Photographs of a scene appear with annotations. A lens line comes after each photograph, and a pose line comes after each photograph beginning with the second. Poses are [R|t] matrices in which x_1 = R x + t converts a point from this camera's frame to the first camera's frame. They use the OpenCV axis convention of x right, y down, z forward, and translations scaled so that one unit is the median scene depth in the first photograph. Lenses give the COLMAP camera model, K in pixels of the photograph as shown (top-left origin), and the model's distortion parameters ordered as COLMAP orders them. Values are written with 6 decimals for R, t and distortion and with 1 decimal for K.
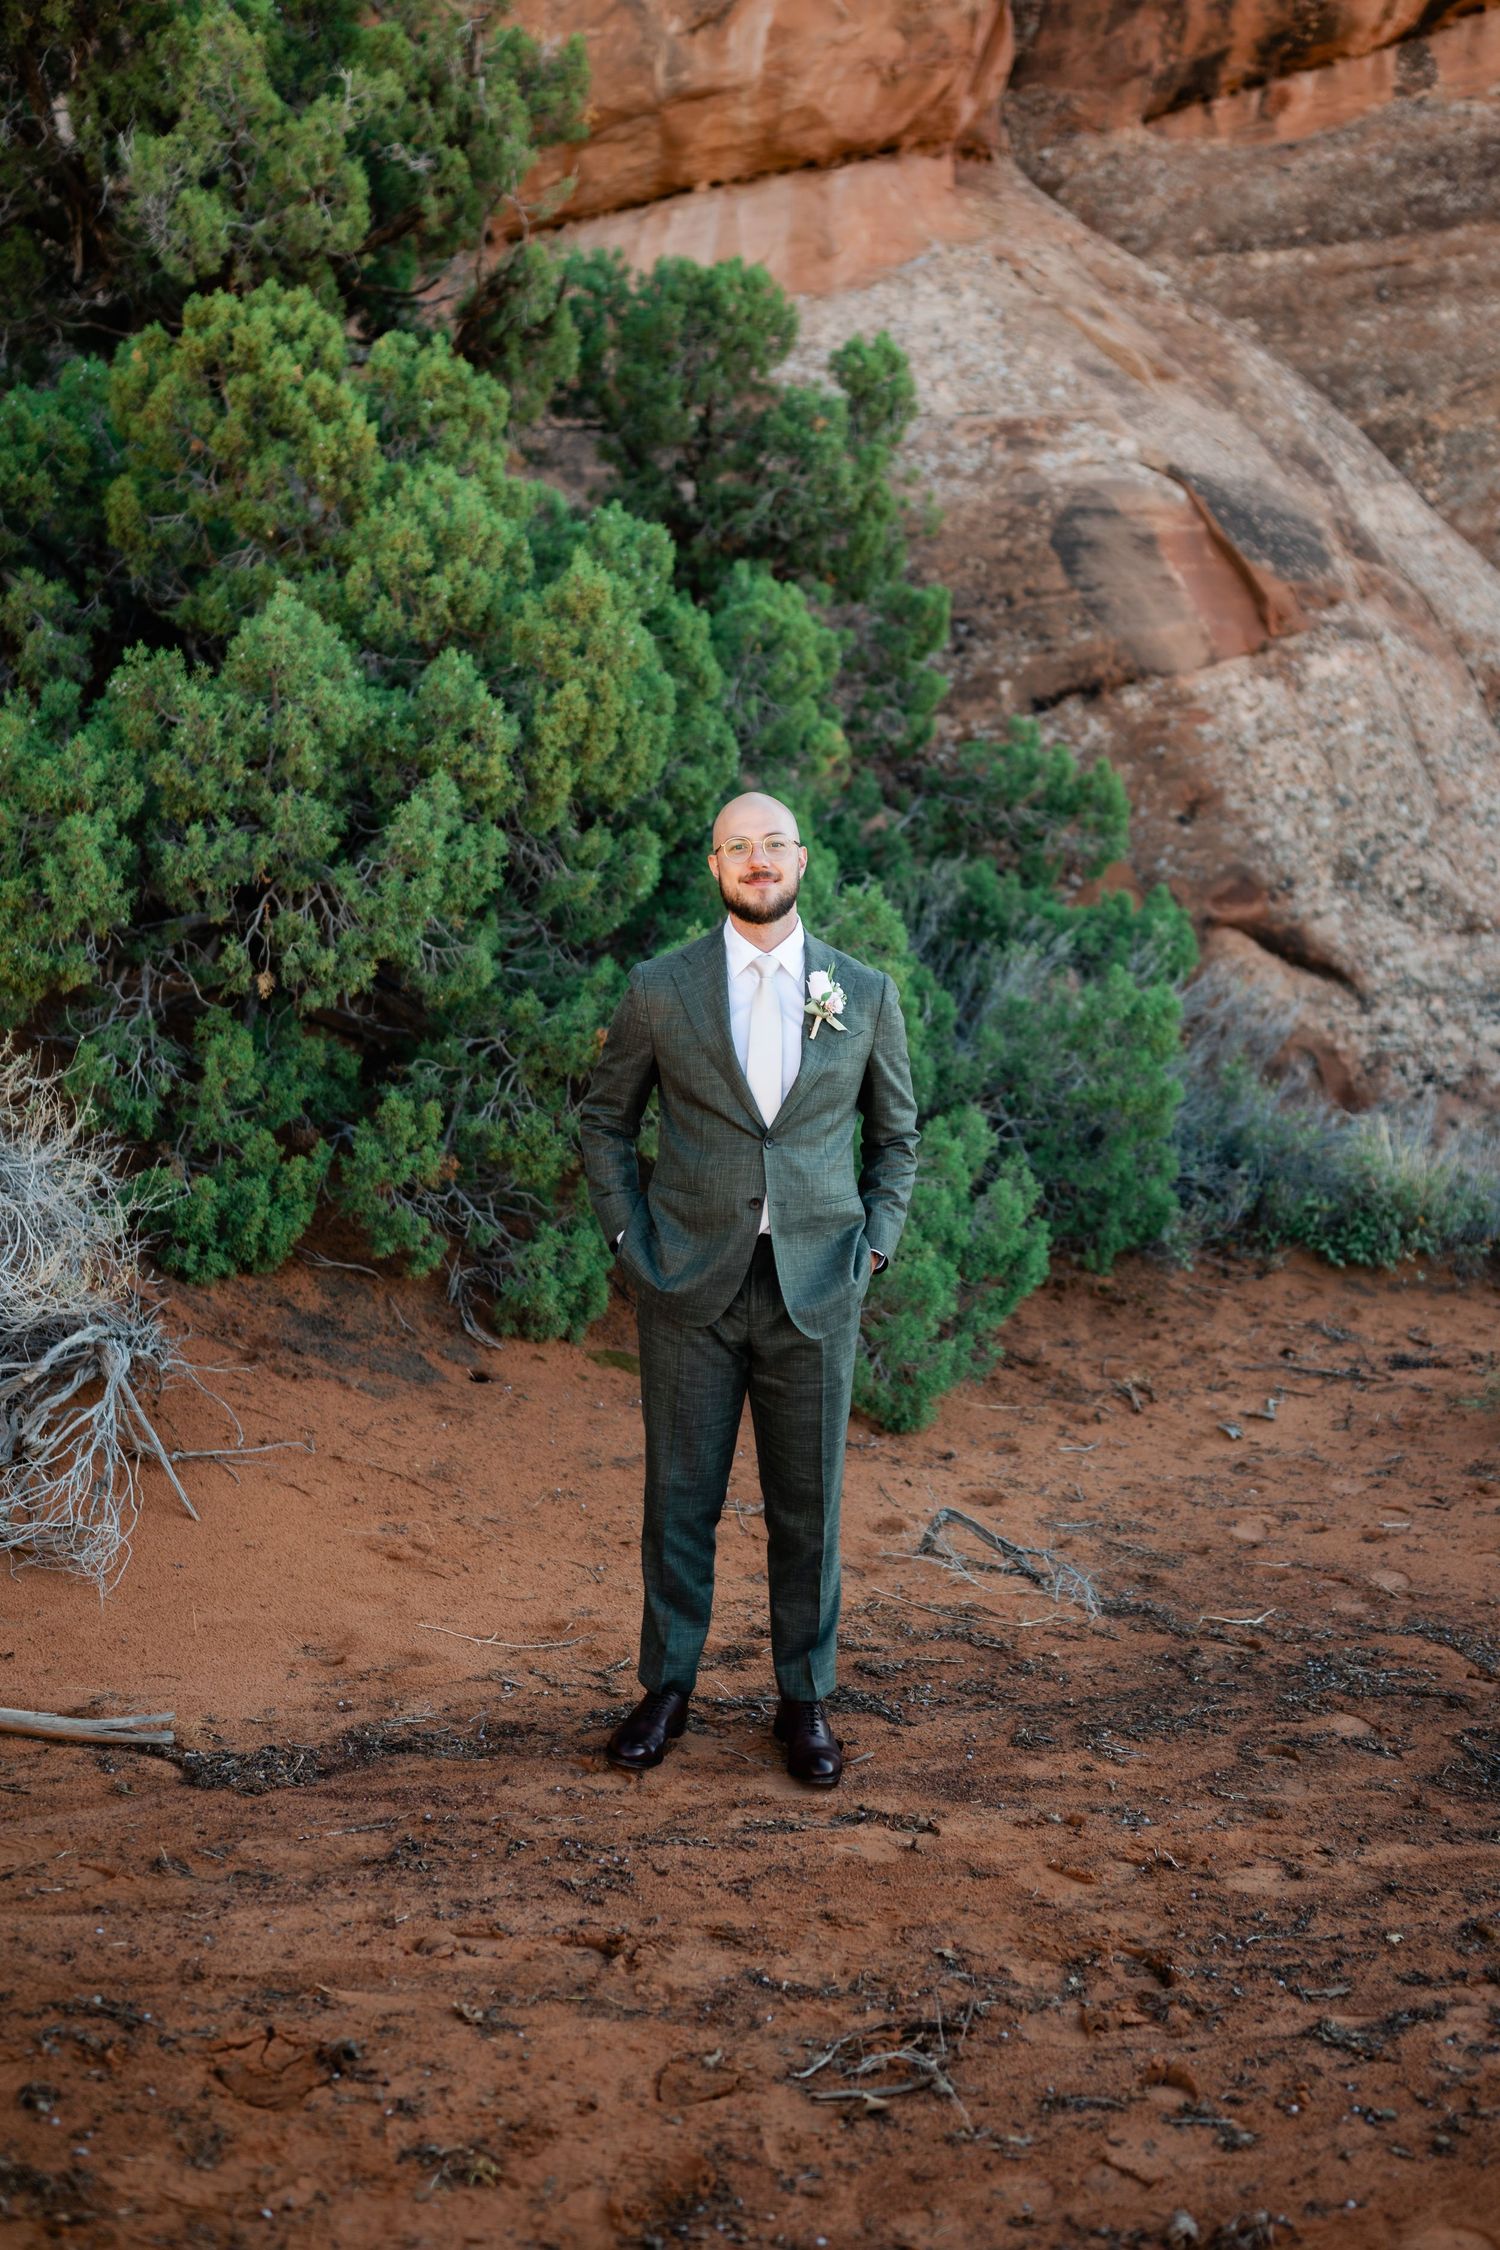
lens RADIAL K [[2171.6, 0, 778.5], [0, 2171.6, 1112.2], [0, 0, 1]] dist [-0.001645, 0.014985]
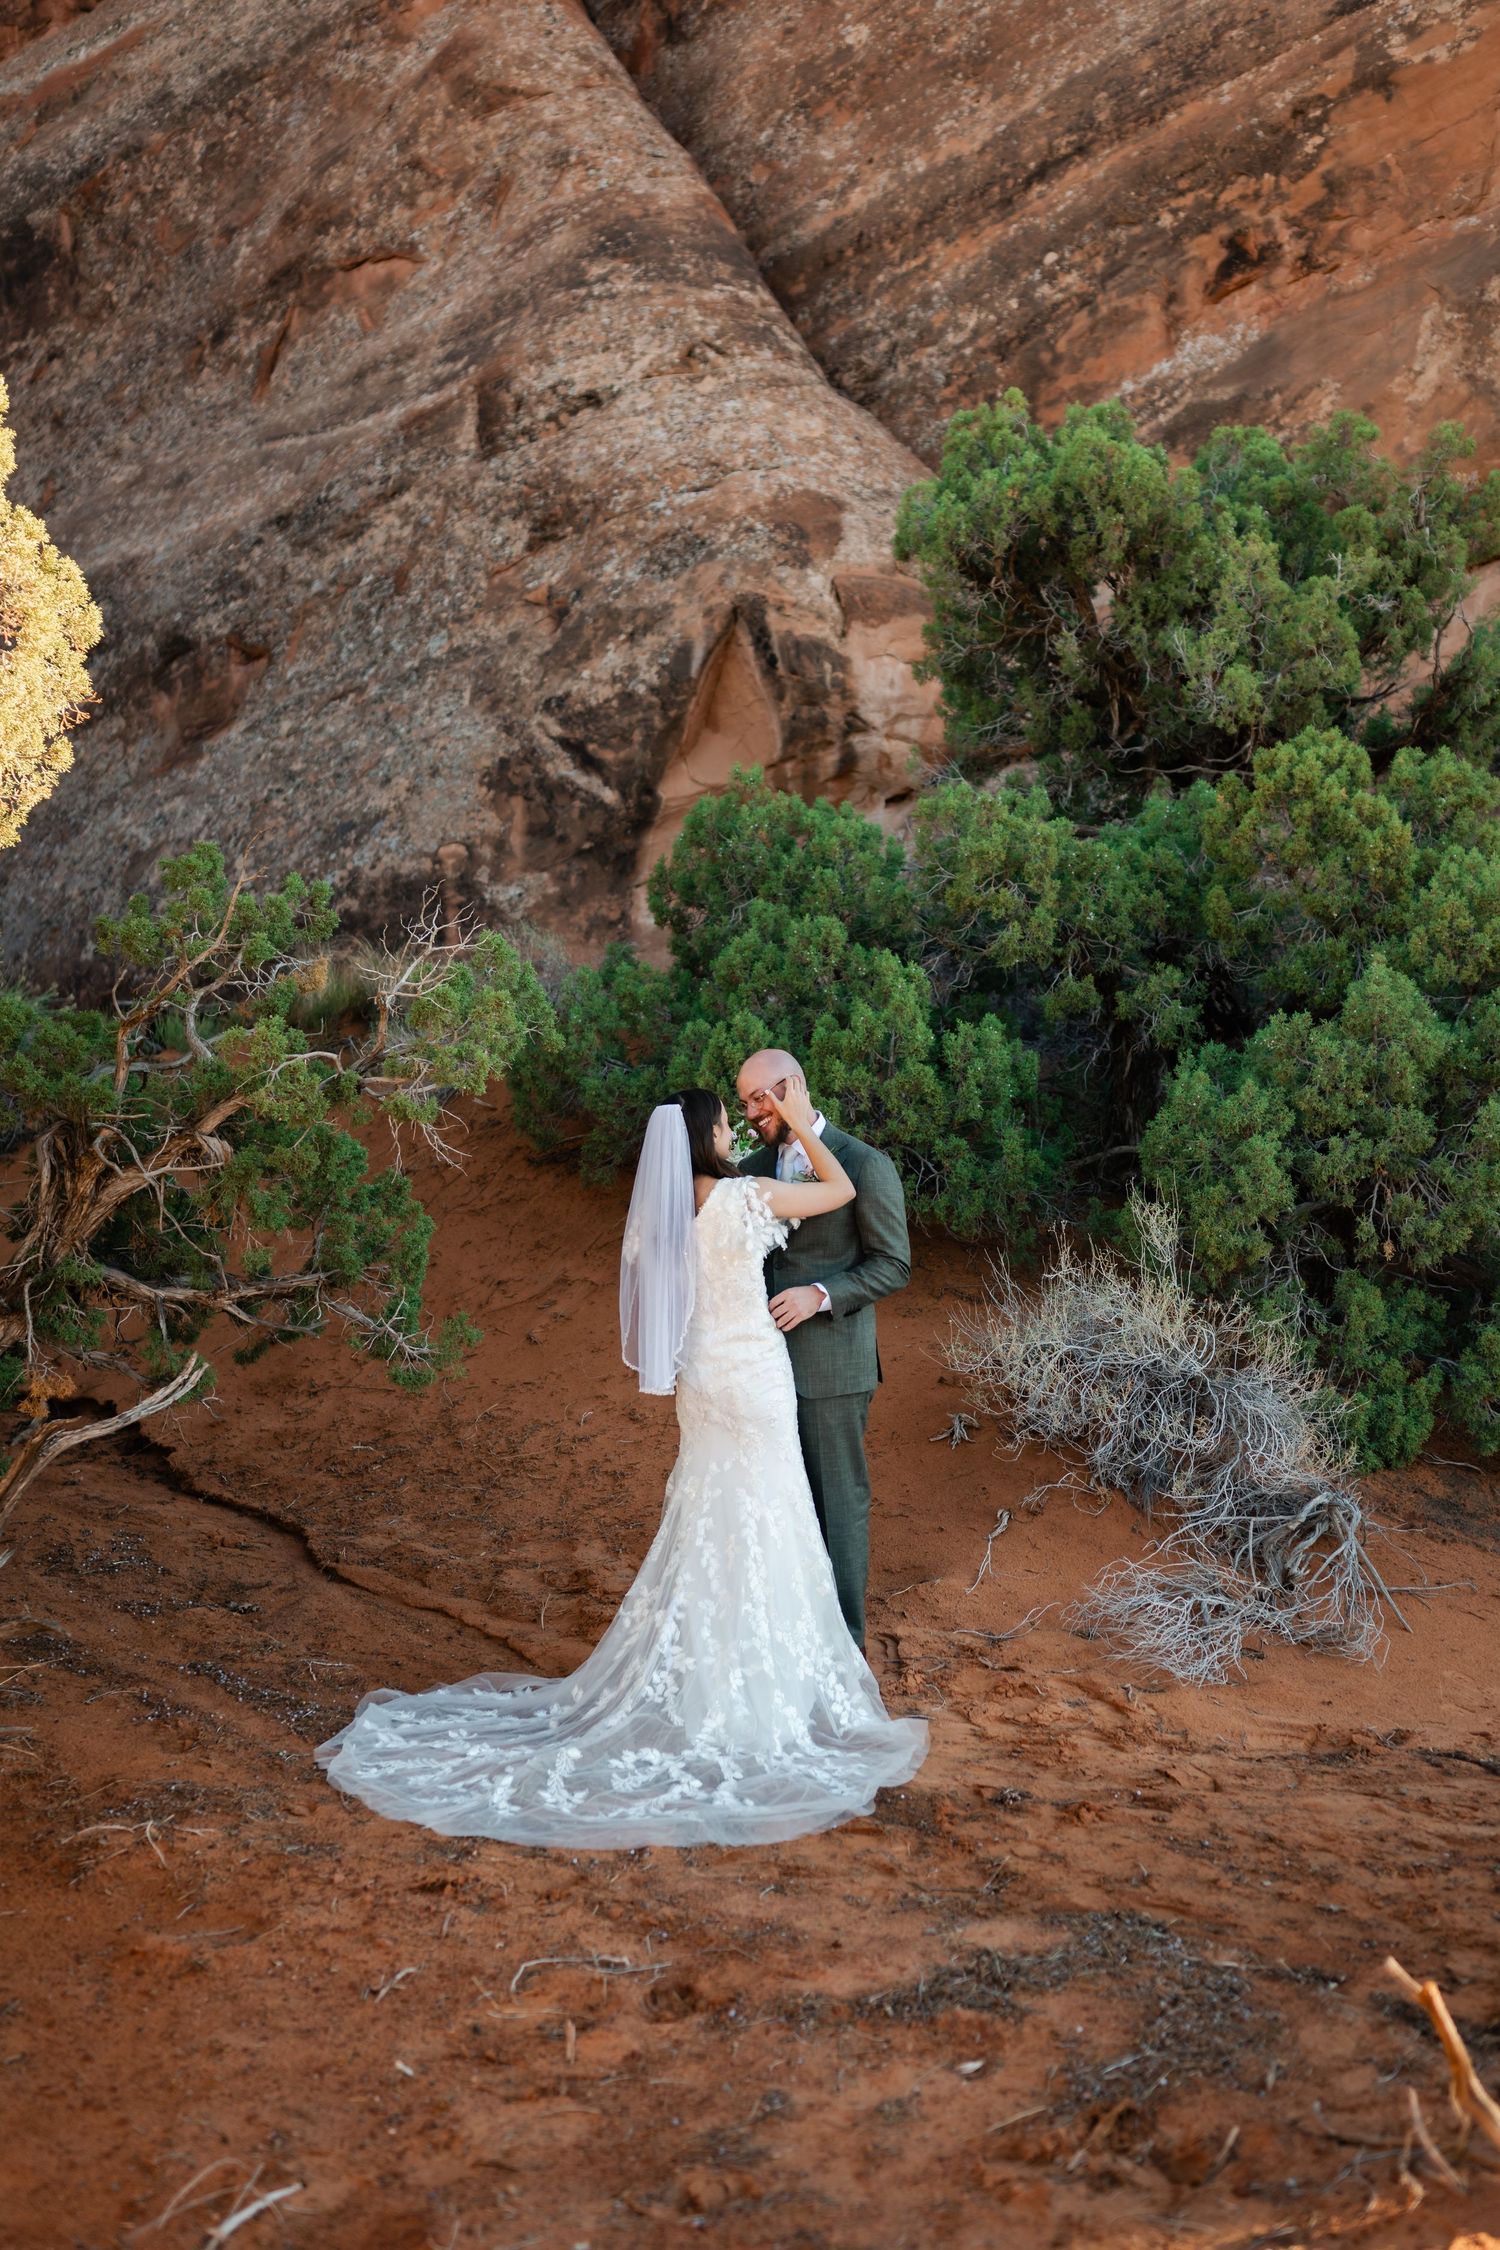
lens RADIAL K [[2103.0, 0, 801.5], [0, 2103.0, 1127.4], [0, 0, 1]] dist [0.003622, 0.000569]
pose [[0.925705, -0.087302, -0.368033, -0.061133], [0.038684, 0.989749, -0.137480, 0.022050], [0.376263, 0.113029, 0.919593, -0.241545]]
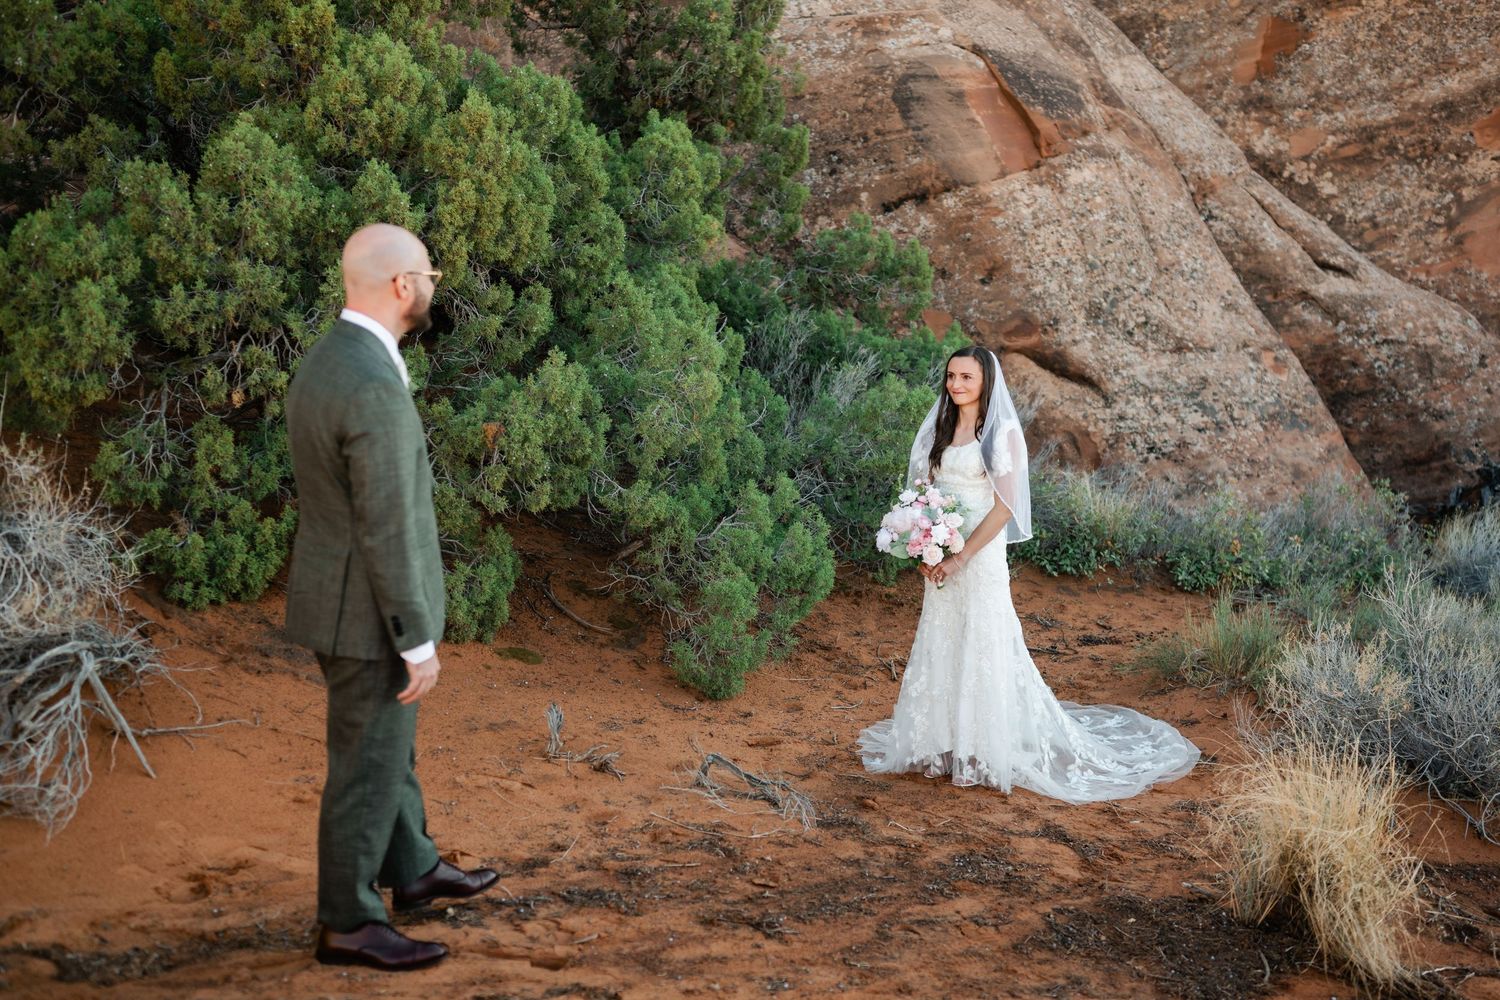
lens RADIAL K [[1402.0, 0, 752.5], [0, 1402.0, 516.5], [0, 0, 1]] dist [0.003622, 0.000569]
pose [[0.999493, -0.027693, -0.015680, 0.078993], [0.028005, 0.999407, 0.020018, 0.006978], [0.015116, -0.020446, 0.999677, 0.060240]]
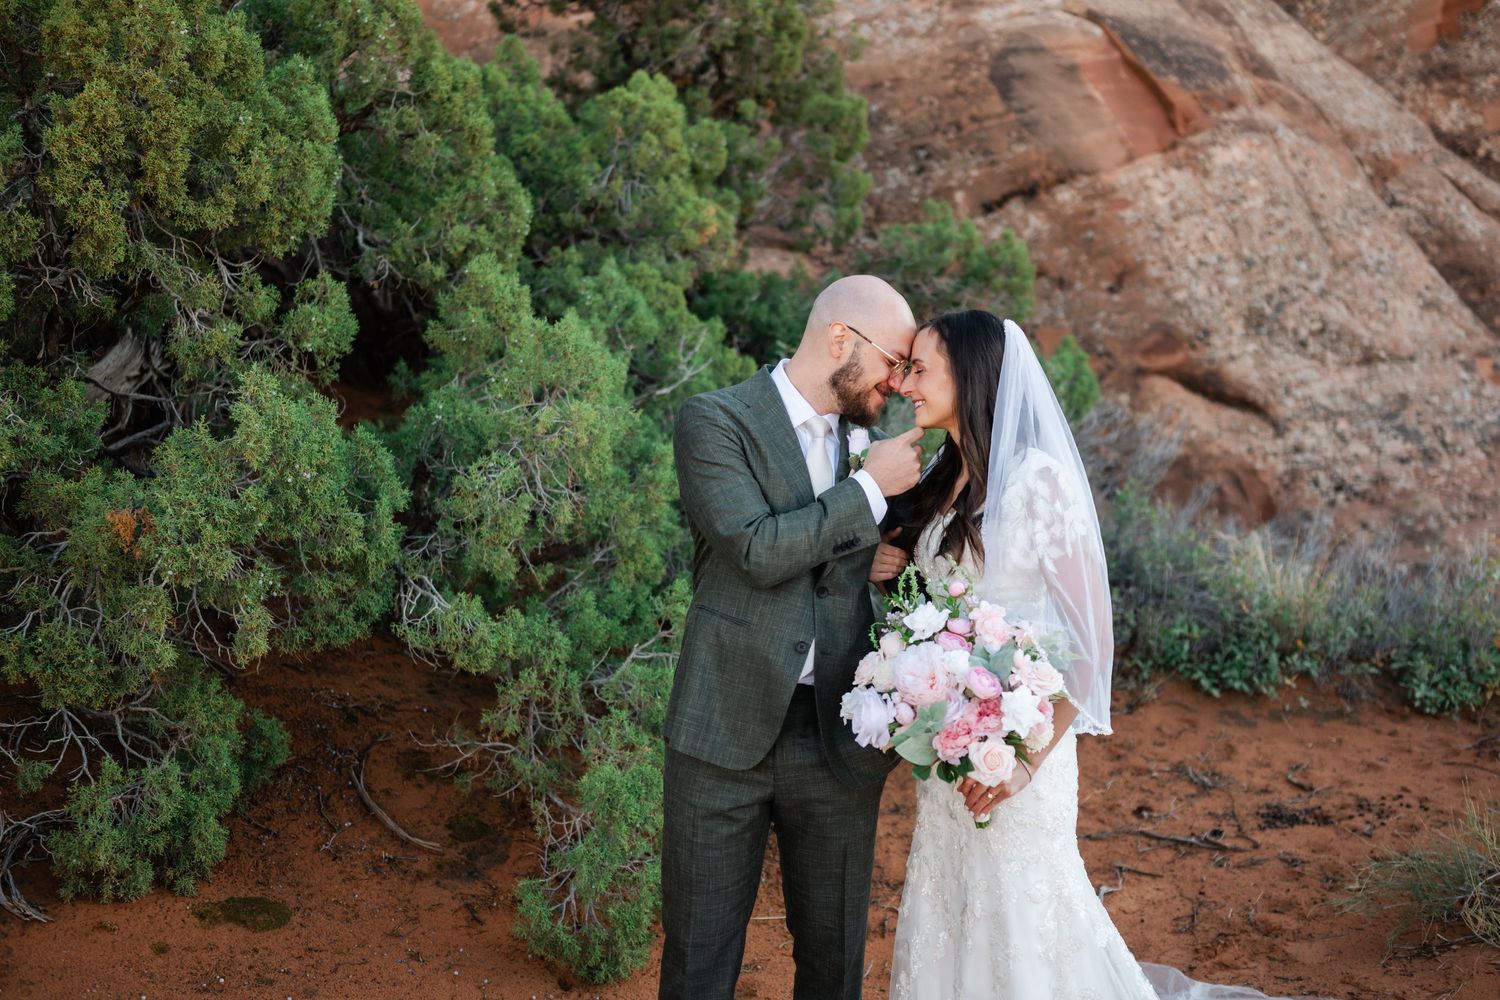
lens RADIAL K [[1436.7, 0, 750.0], [0, 1436.7, 500.0], [0, 0, 1]] dist [0.016732, -0.007175]
pose [[0.990699, -0.069545, -0.116954, 0.151448], [0.065930, 0.997228, -0.034502, -0.006977], [0.119029, 0.026470, 0.992538, 0.386090]]
